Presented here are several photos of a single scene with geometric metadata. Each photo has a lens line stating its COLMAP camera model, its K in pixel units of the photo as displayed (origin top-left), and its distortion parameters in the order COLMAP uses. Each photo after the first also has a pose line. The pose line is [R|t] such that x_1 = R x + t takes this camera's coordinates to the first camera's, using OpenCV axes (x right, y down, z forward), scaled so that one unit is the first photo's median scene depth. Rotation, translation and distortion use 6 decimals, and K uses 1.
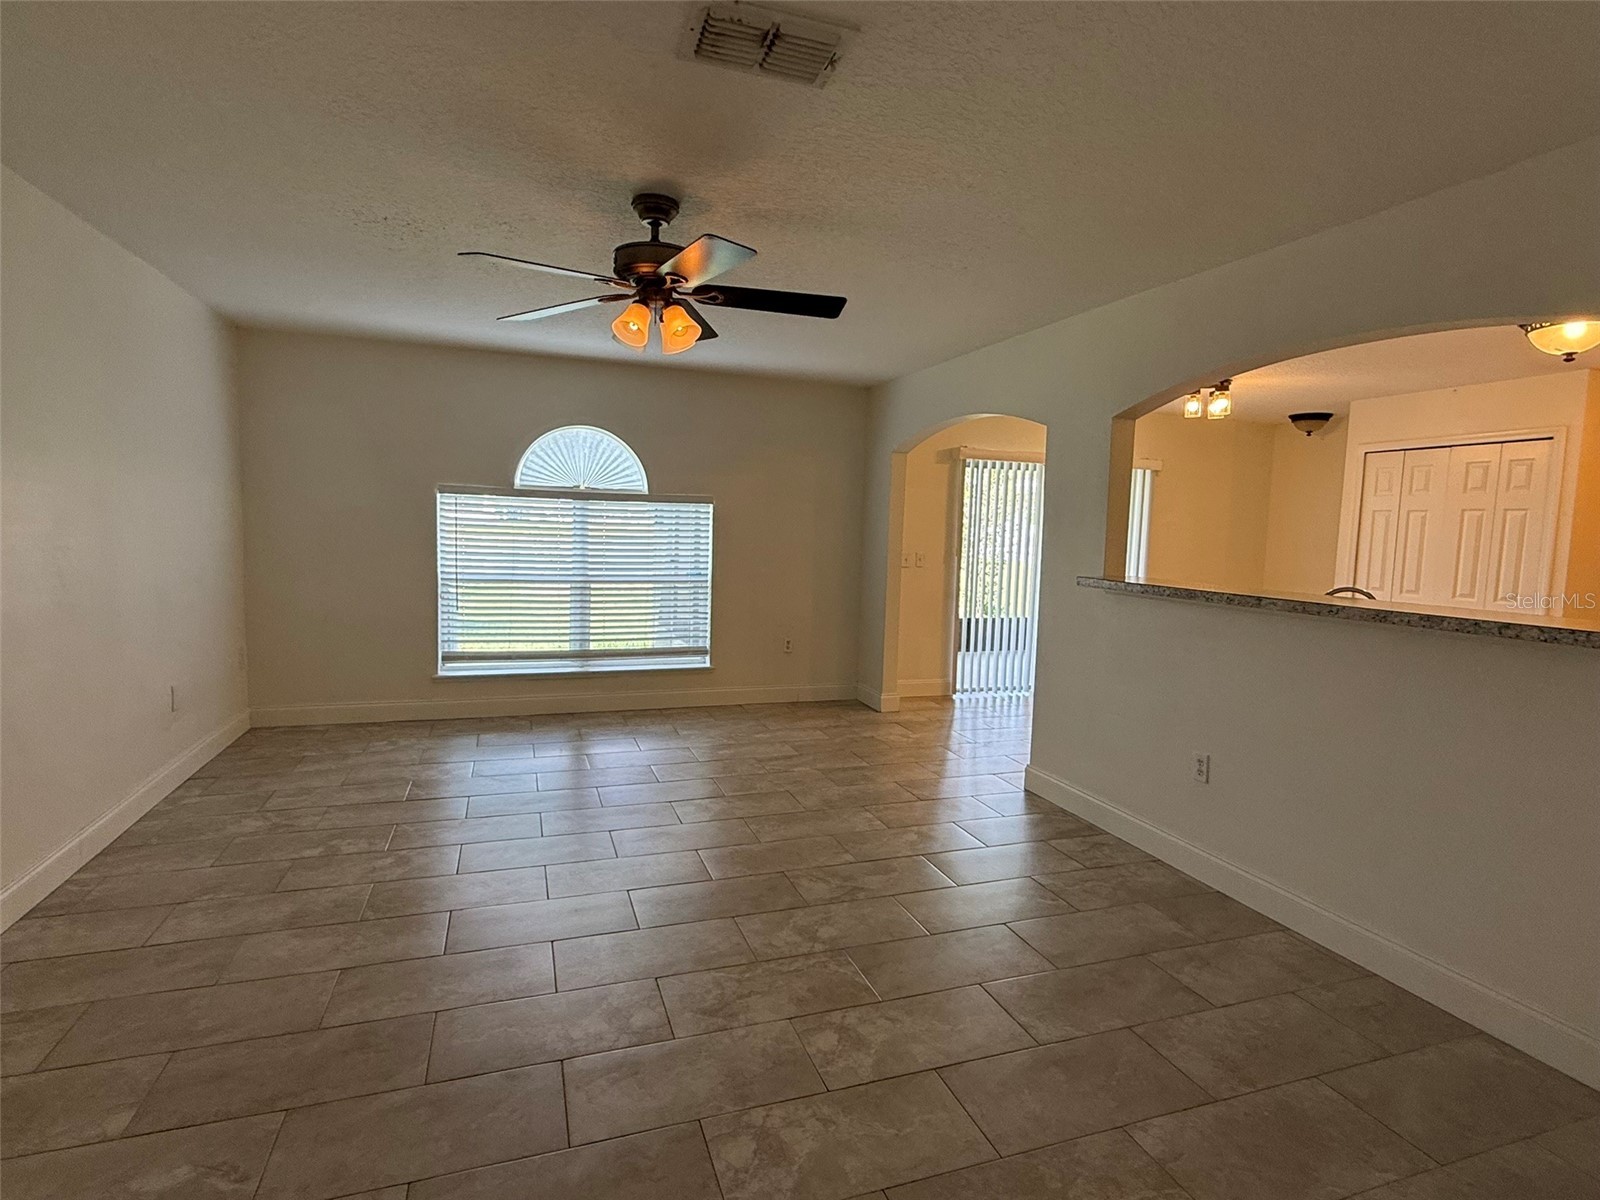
lens RADIAL K [[823.9, 0, 793.7], [0, 823.9, 598.9], [0, 0, 1]] dist [-0.000237, 0.000025]
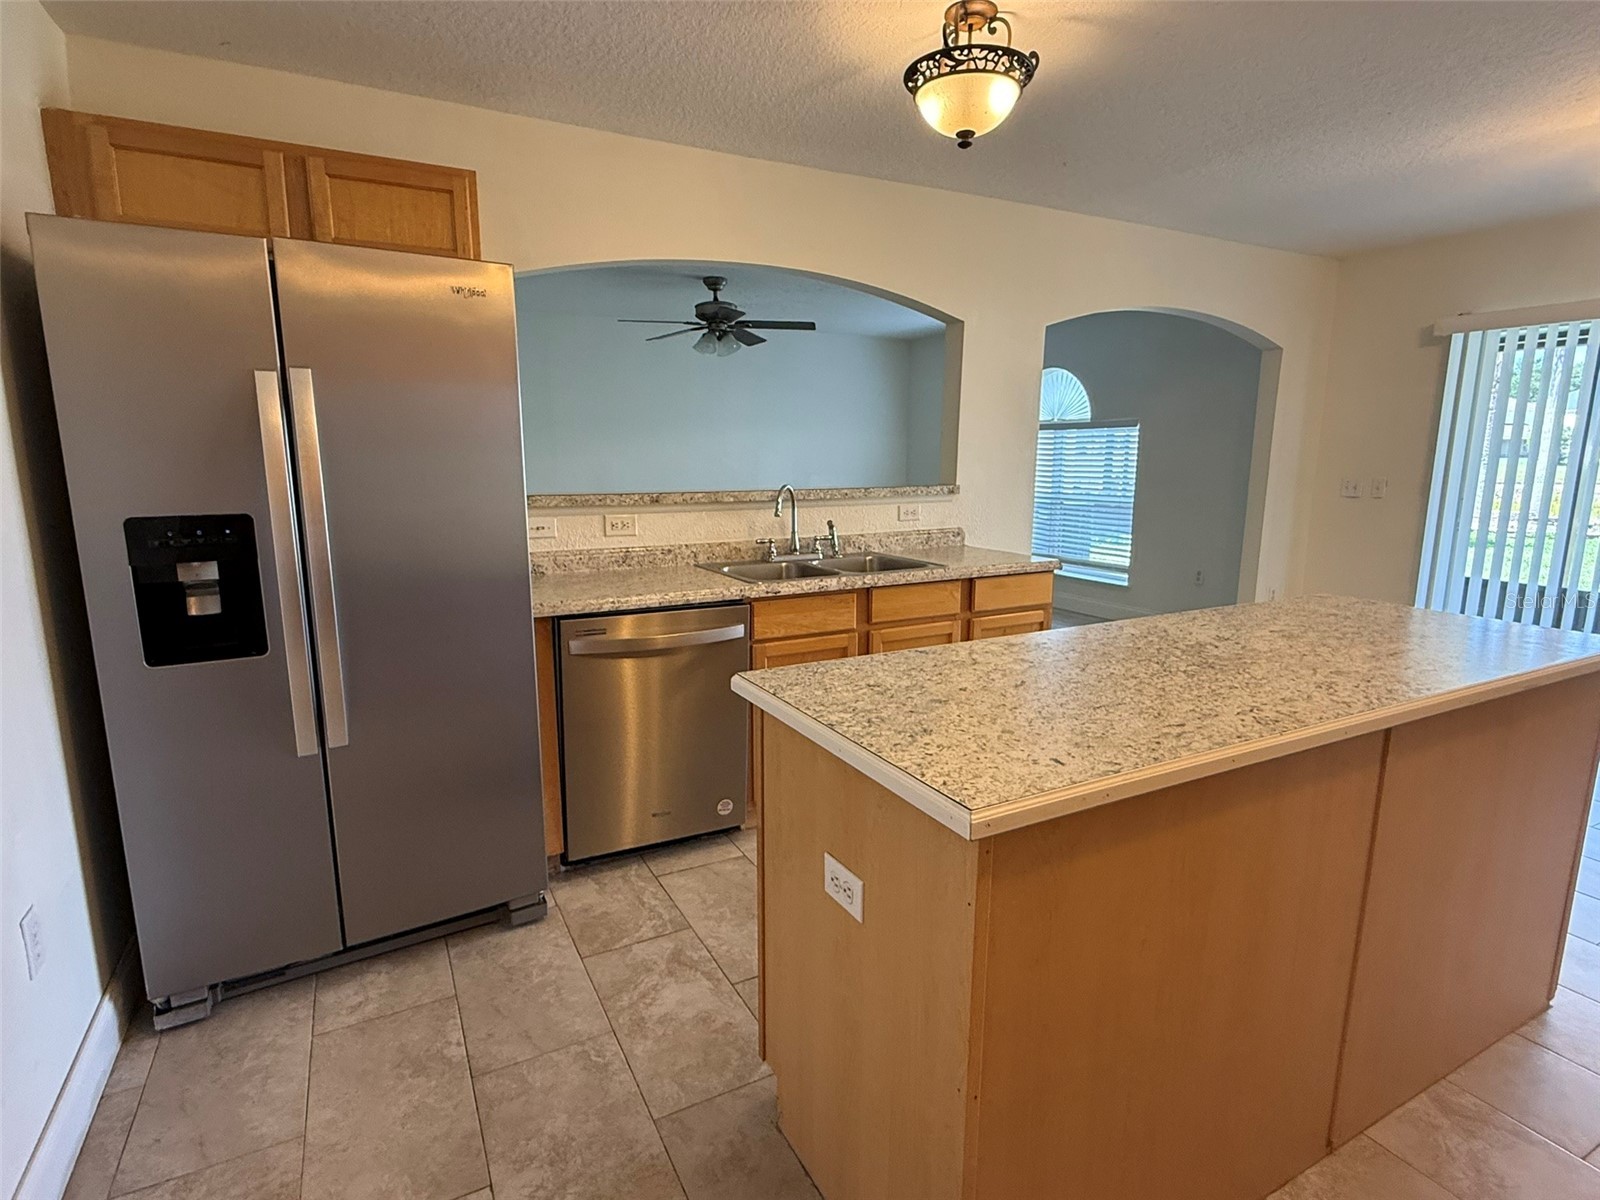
lens RADIAL K [[823.9, 0, 793.7], [0, 823.9, 598.9], [0, 0, 1]] dist [-0.000237, 0.000025]
pose [[0.149921, 0.140684, -0.978638, 0.871772], [-0.080544, 0.988273, 0.129730, -0.001769], [0.985412, 0.059374, 0.159494, 0.424898]]
